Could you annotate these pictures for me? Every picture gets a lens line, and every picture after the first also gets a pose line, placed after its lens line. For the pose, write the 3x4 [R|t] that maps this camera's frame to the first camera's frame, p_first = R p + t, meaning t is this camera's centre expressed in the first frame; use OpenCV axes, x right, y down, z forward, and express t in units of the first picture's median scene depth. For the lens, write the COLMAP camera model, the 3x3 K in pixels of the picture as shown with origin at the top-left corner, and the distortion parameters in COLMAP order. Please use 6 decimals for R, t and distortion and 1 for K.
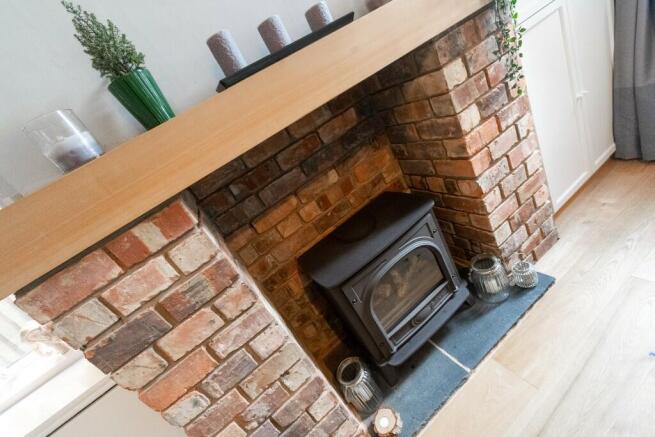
lens RADIAL K [[287.5, 0, 327.0], [0, 287.5, 219.4], [0, 0, 1]] dist [-0.000440, -0.000594]
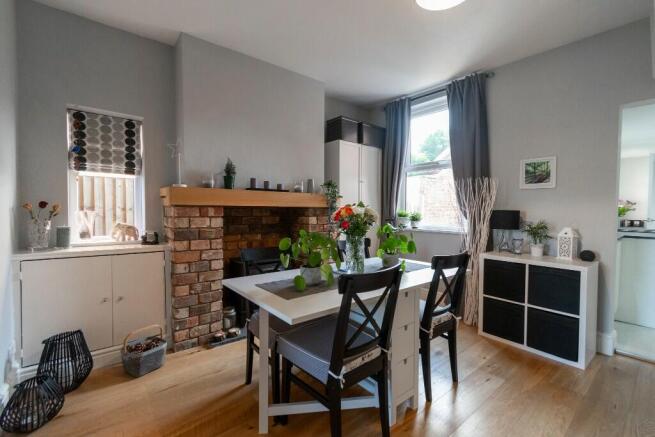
lens RADIAL K [[287.5, 0, 326.2], [0, 287.5, 217.6], [0, 0, 1]] dist [-0.000440, -0.000594]
pose [[0.865102, 0.469064, 0.177702, 0.009556], [-0.338429, 0.807315, -0.483433, 1.155535], [-0.370222, 0.358080, 0.857155, -2.164990]]
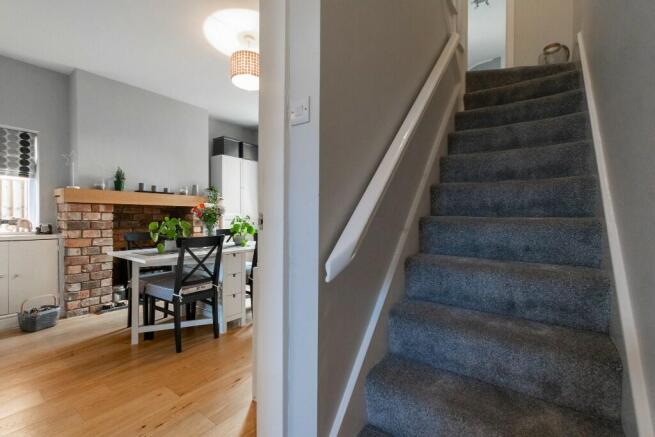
lens RADIAL K [[287.5, 0, 327.2], [0, 287.5, 217.5], [0, 0, 1]] dist [-0.000440, -0.000594]
pose [[0.796289, 0.470263, 0.380496, 0.475146], [-0.197445, 0.796610, -0.571339, 1.770233], [-0.571786, 0.379824, 0.727182, -3.657333]]
